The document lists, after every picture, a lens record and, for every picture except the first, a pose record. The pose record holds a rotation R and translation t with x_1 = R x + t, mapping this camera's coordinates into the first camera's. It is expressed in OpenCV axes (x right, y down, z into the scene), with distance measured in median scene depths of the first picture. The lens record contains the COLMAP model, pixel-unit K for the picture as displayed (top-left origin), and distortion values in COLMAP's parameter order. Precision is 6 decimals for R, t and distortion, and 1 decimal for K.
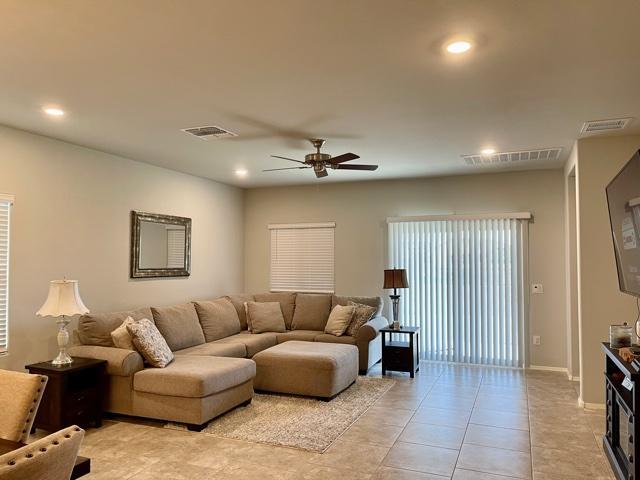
lens RADIAL K [[488.9, 0, 318.8], [0, 488.9, 242.1], [0, 0, 1]] dist [0.048357, -0.014669]
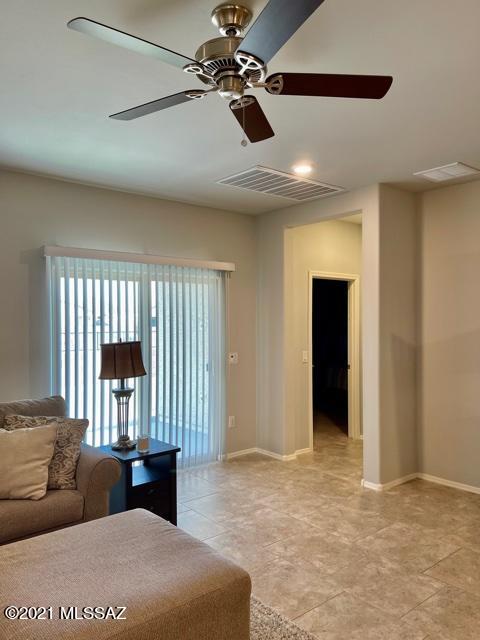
lens RADIAL K [[488.9, 0, 240.5], [0, 488.9, 323.9], [0, 0, 1]] dist [0.048357, -0.014669]
pose [[0.461429, -0.012776, 0.887085, -0.274648], [-0.032434, 0.998985, 0.031259, 0.012550], [-0.886584, -0.043196, 0.460546, 0.633673]]
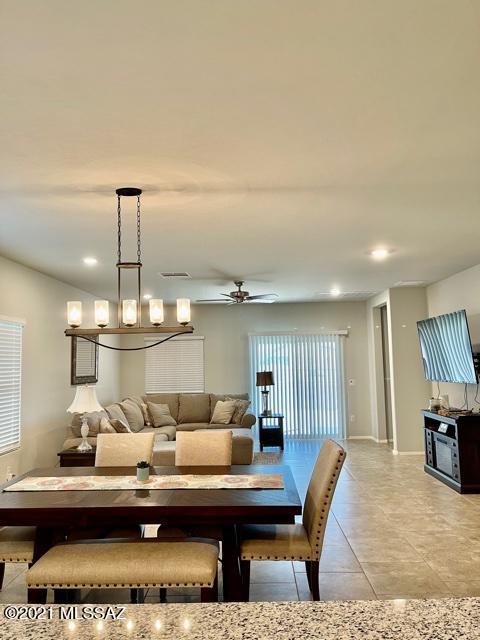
lens RADIAL K [[488.9, 0, 242.5], [0, 488.9, 315.9], [0, 0, 1]] dist [0.048357, -0.014669]
pose [[0.933443, 0.016068, 0.358365, -0.394367], [0.006323, 0.998104, -0.061221, -0.016654], [-0.358669, 0.059412, 0.931572, -0.254802]]
